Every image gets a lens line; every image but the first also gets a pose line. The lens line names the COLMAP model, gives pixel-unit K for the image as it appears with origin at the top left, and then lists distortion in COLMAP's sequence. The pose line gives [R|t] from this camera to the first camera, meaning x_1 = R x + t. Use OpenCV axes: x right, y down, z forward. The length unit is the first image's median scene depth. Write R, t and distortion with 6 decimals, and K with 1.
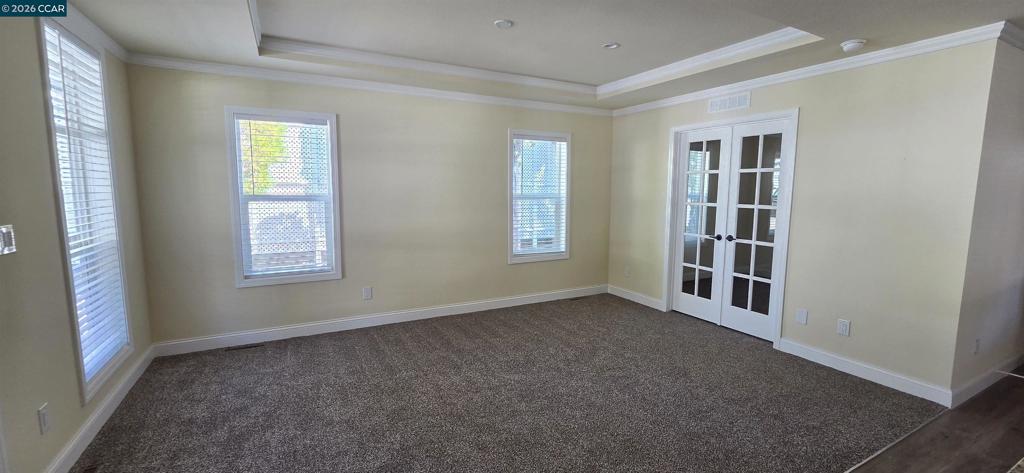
lens RADIAL K [[421.9, 0, 511.0], [0, 421.9, 234.2], [0, 0, 1]] dist [-0.002870, -0.000077]
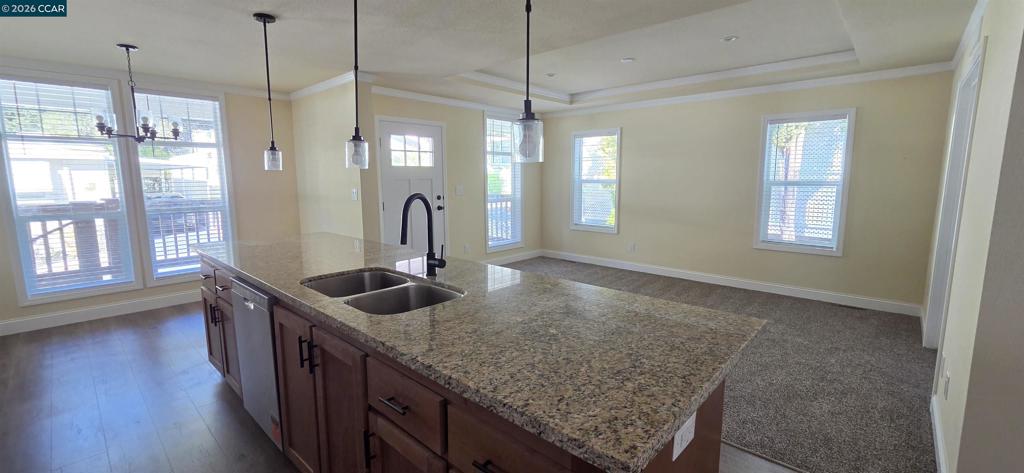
lens RADIAL K [[421.9, 0, 509.0], [0, 421.9, 235.9], [0, 0, 1]] dist [-0.002870, -0.000077]
pose [[0.323451, 0.124763, -0.937984, 0.893834], [-0.106302, 0.989786, 0.094996, 0.007311], [0.940255, 0.068983, 0.333410, 0.109675]]
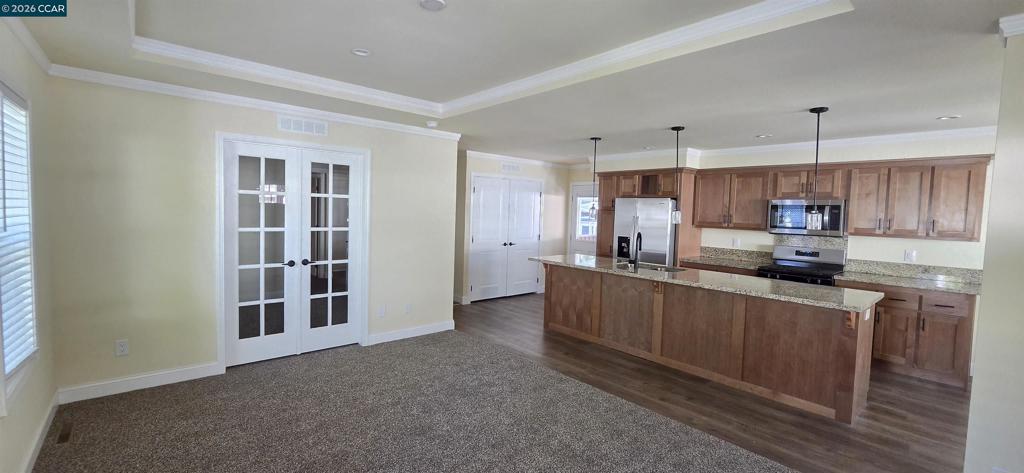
lens RADIAL K [[421.9, 0, 513.5], [0, 421.9, 232.3], [0, 0, 1]] dist [-0.002870, -0.000077]
pose [[-0.227674, -0.060050, 0.971884, -0.549254], [0.078376, 0.993728, 0.079760, -0.100677], [-0.970578, 0.094332, -0.221540, 0.735637]]
